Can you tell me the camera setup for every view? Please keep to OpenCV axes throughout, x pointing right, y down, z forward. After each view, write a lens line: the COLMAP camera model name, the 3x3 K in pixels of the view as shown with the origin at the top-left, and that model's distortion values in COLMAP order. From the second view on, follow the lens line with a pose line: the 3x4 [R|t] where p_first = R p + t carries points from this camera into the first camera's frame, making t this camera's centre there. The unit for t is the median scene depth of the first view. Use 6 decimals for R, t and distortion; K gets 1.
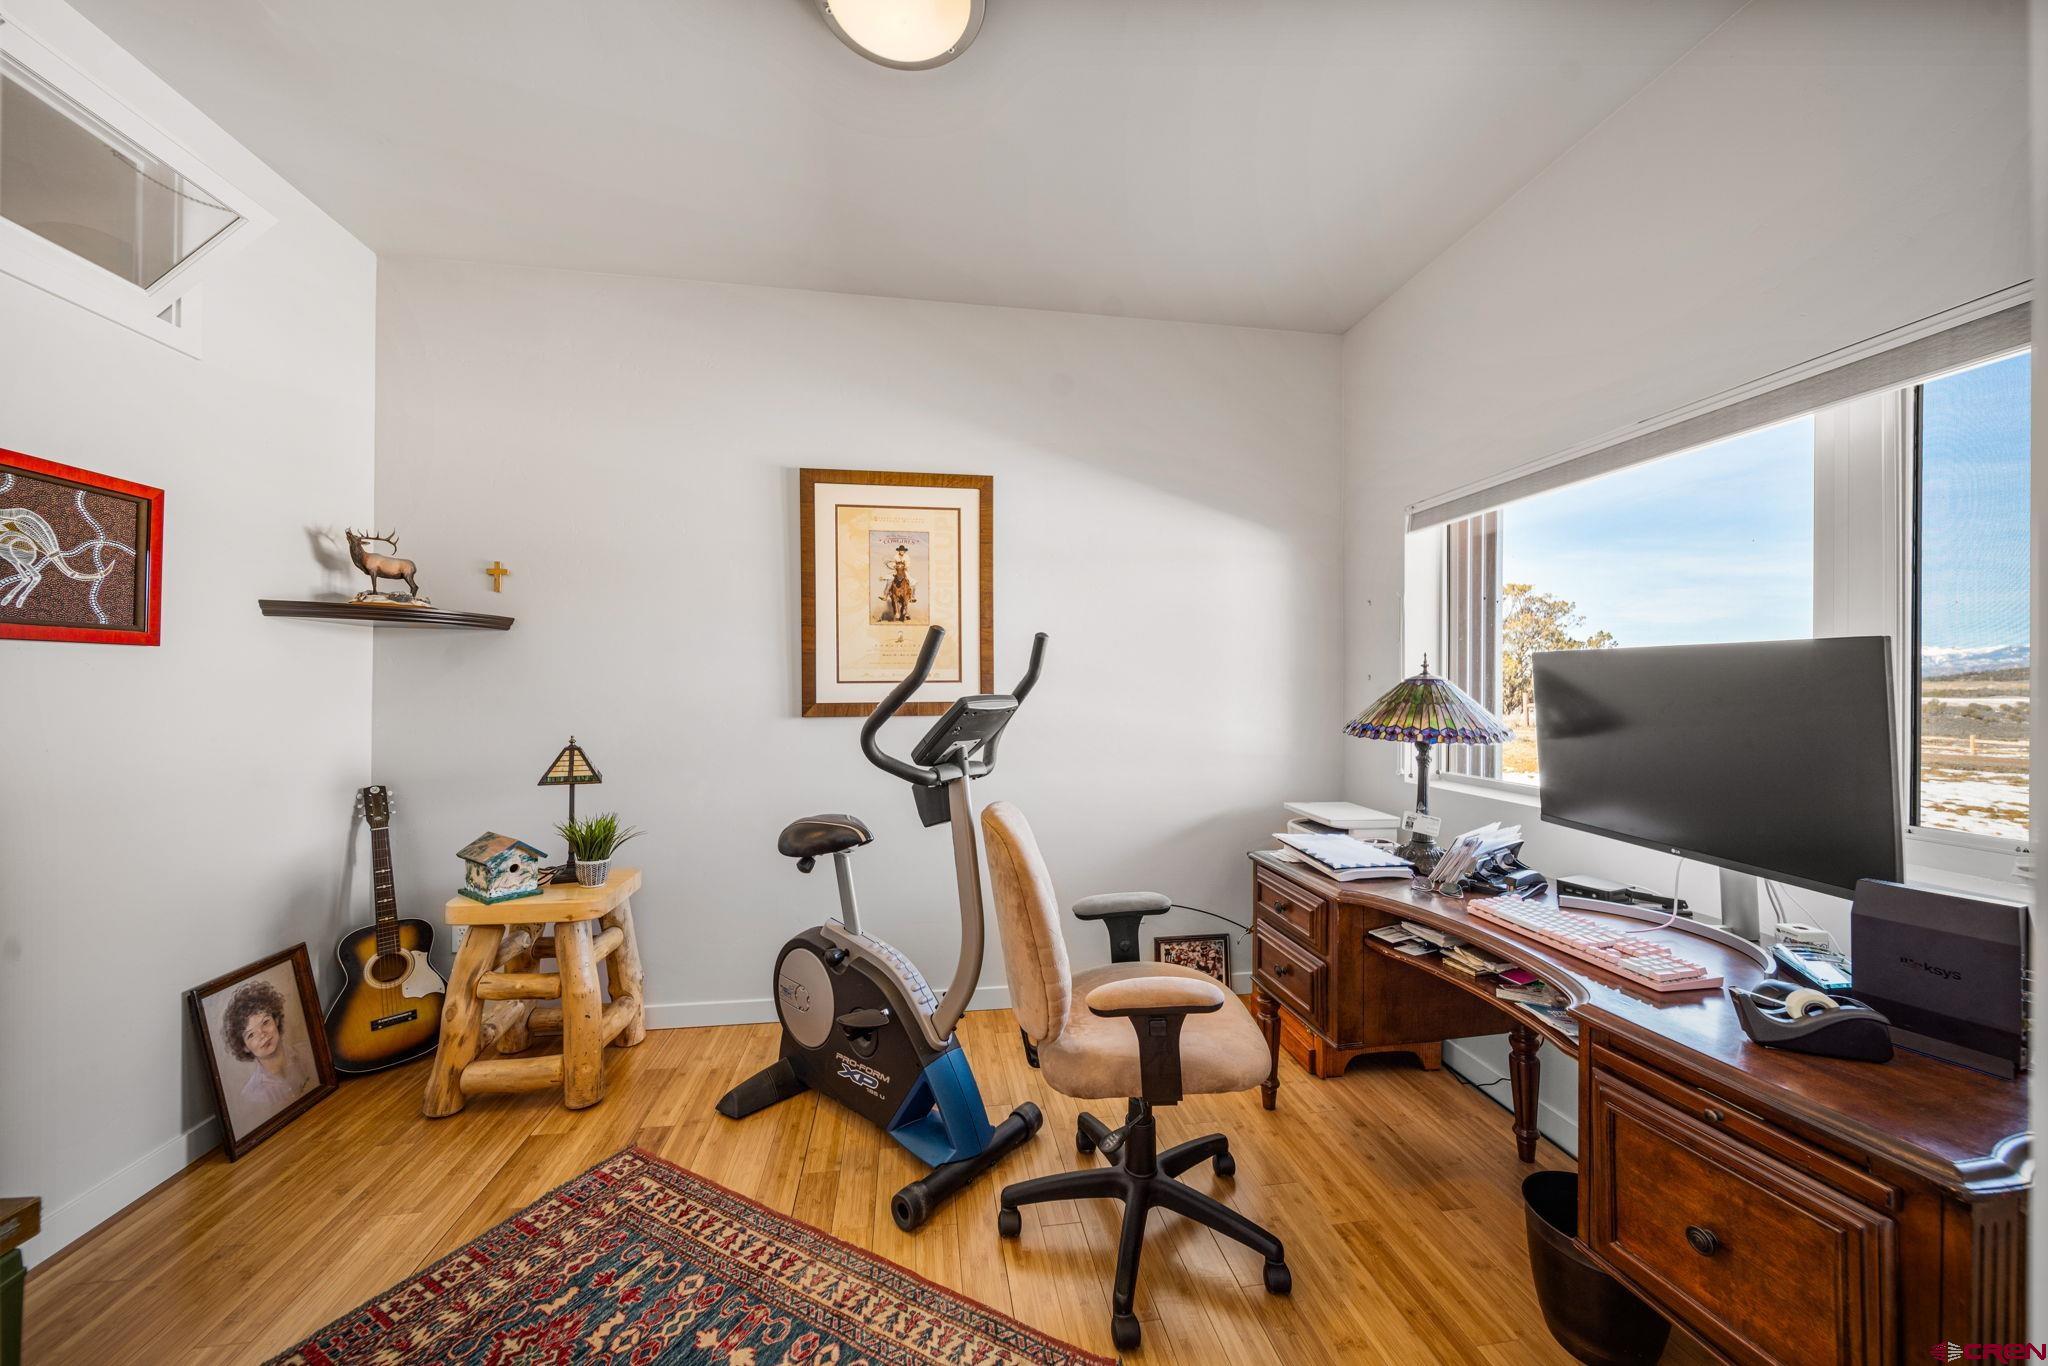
lens RADIAL K [[730.3, 0, 1026.6], [0, 730.3, 680.4], [0, 0, 1]] dist [0.000648, -0.002647]
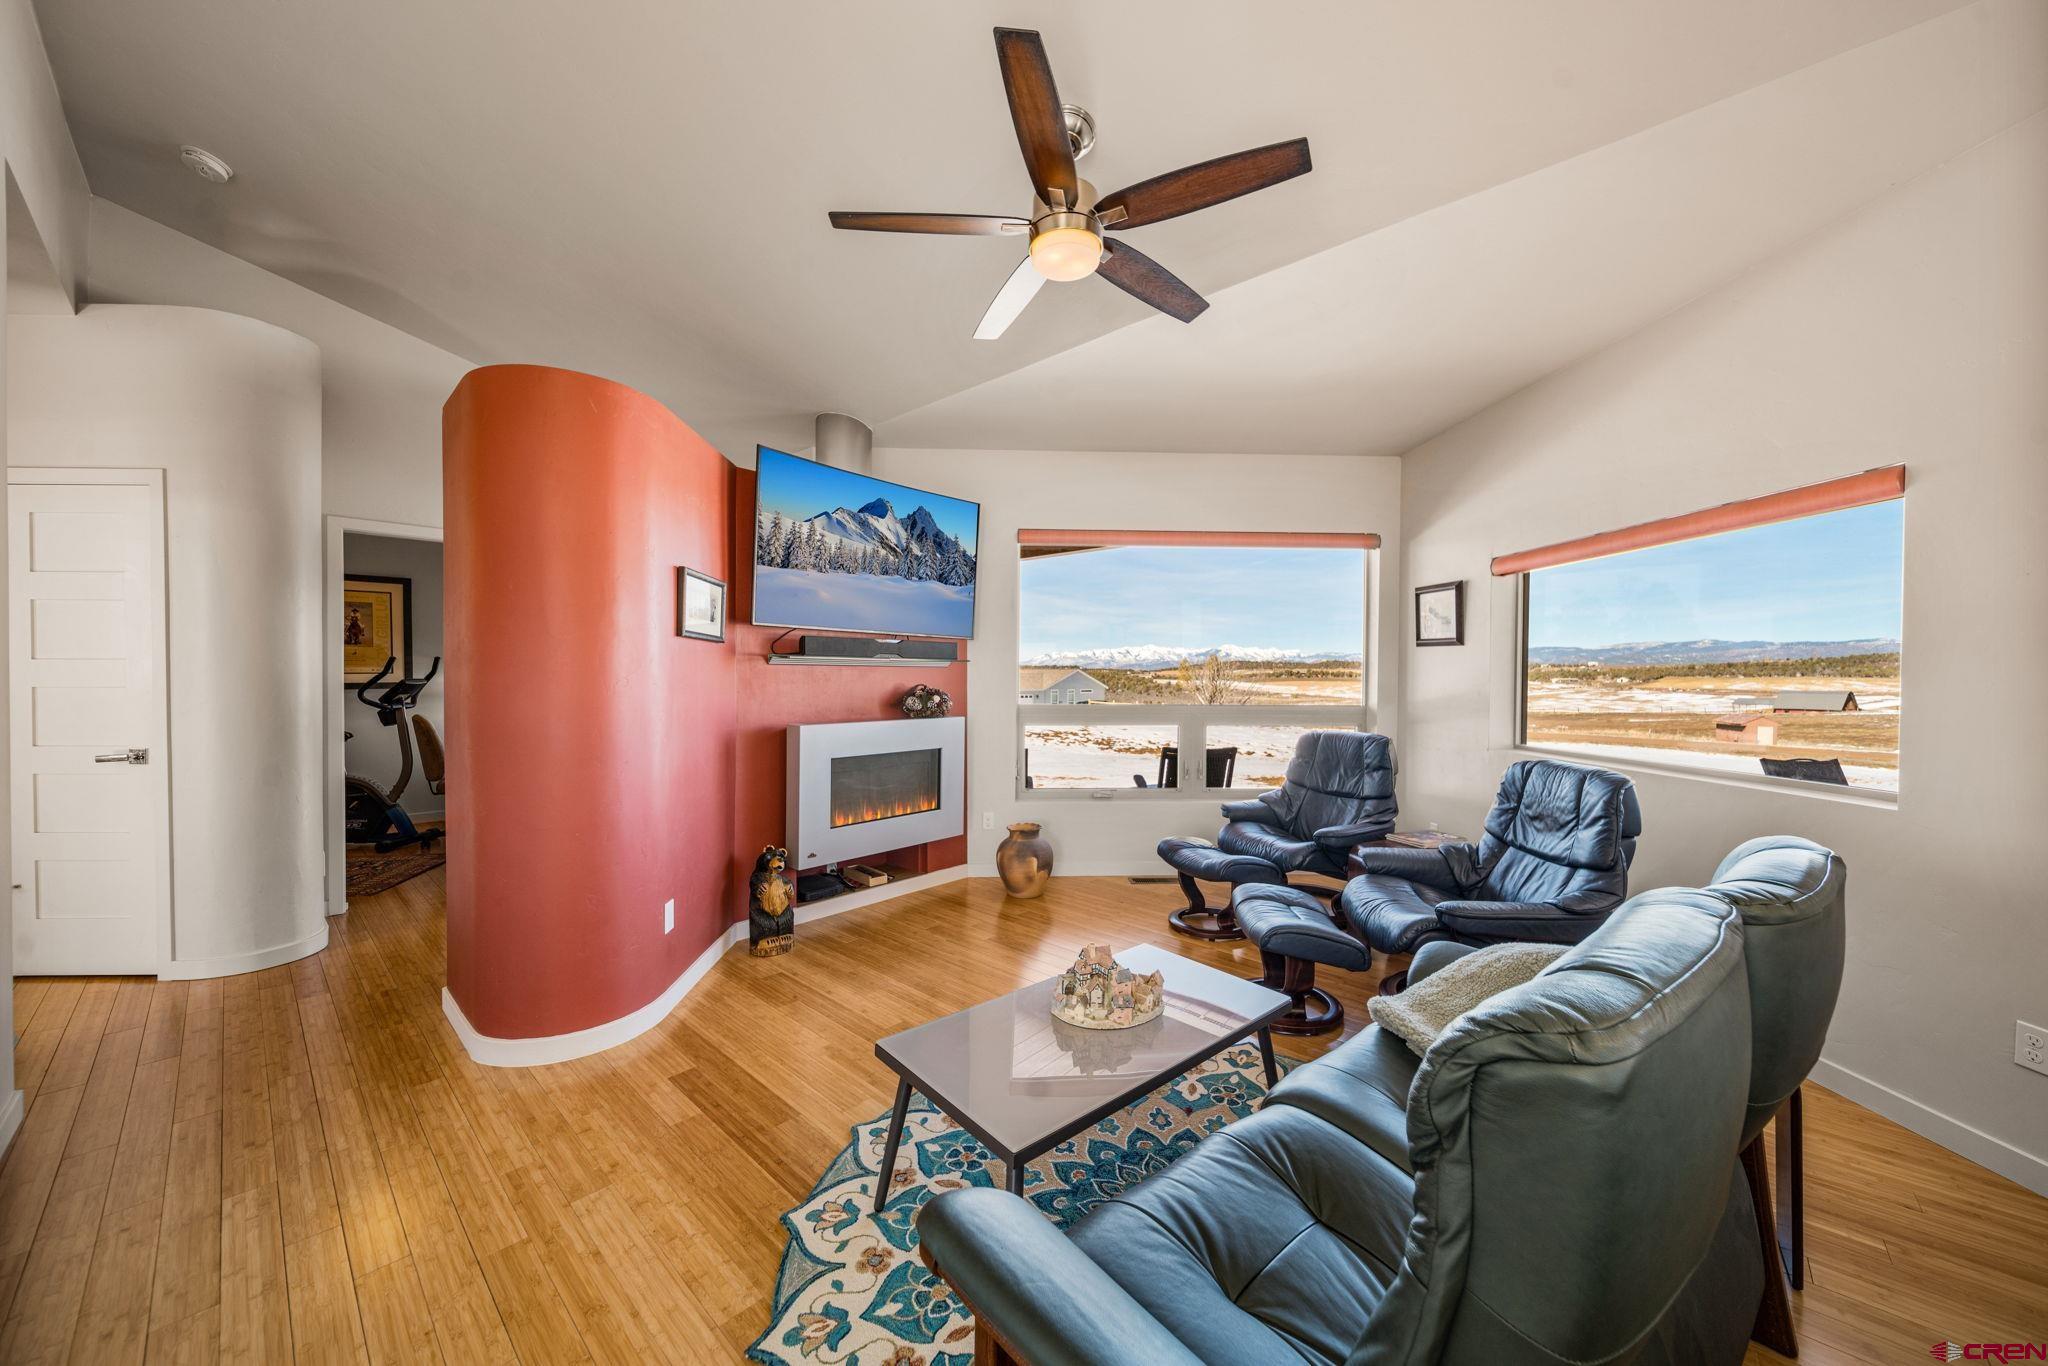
lens RADIAL K [[720.3, 0, 1018.1], [0, 720.3, 683.8], [0, 0, 1]] dist [-0.006565, -0.000037]
pose [[0.784049, -0.009072, 0.620633, 0.066259], [-0.005349, 0.999757, 0.021371, -0.038554], [-0.620676, -0.020076, 0.783810, -2.753938]]
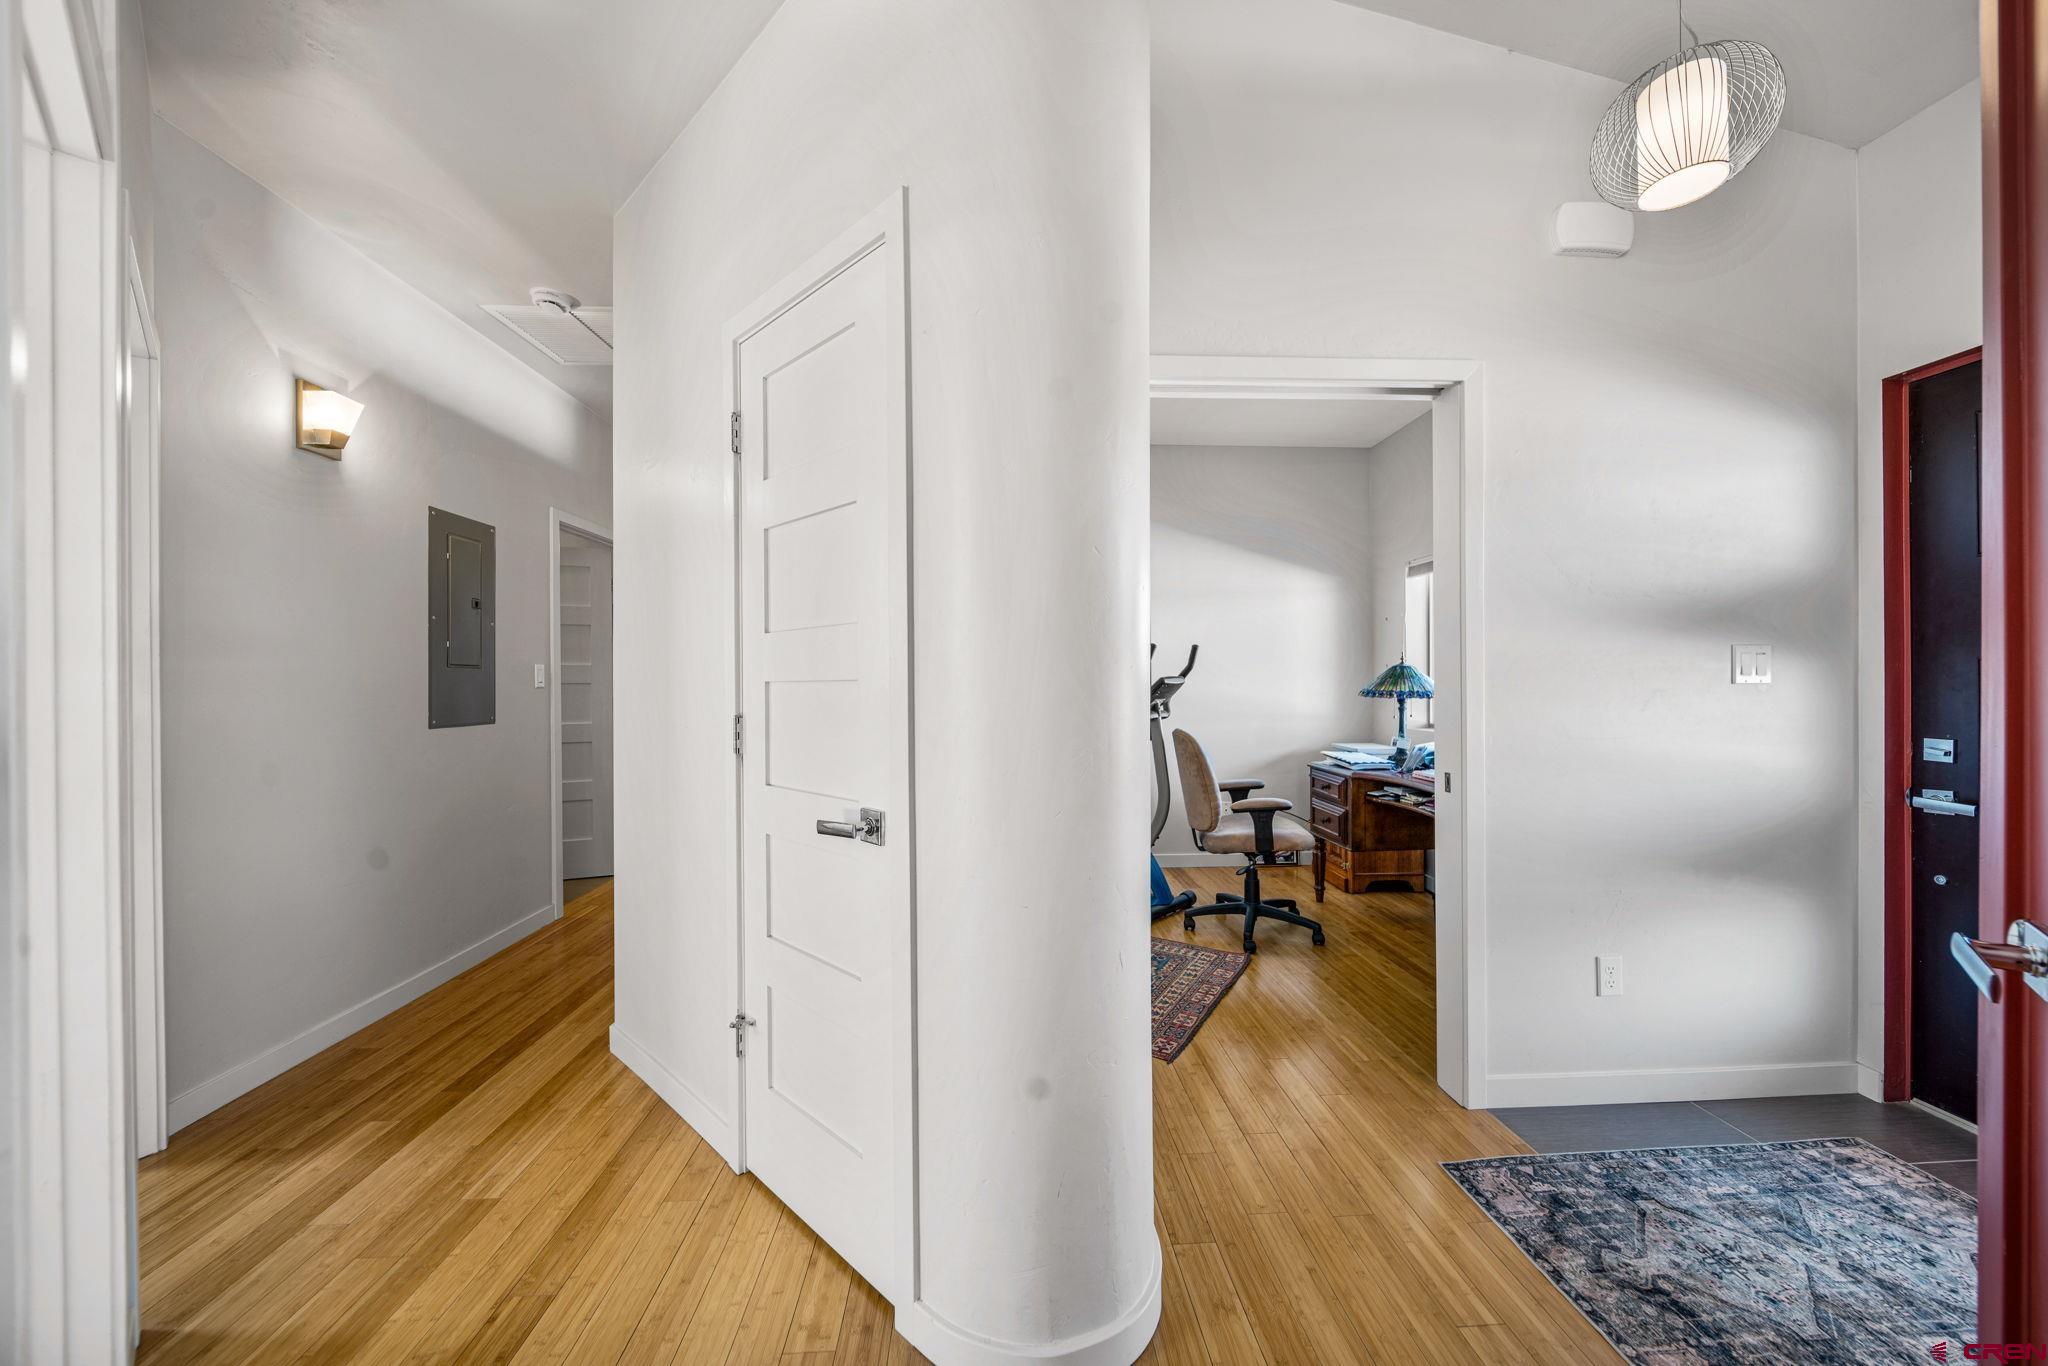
lens RADIAL K [[720.3, 0, 1018.1], [0, 720.3, 683.8], [0, 0, 1]] dist [-0.006565, -0.000037]
pose [[0.994261, -0.008955, -0.106609, -0.256557], [0.010383, 0.999864, 0.012839, 0.010810], [0.106480, -0.013872, 0.994218, -0.999850]]
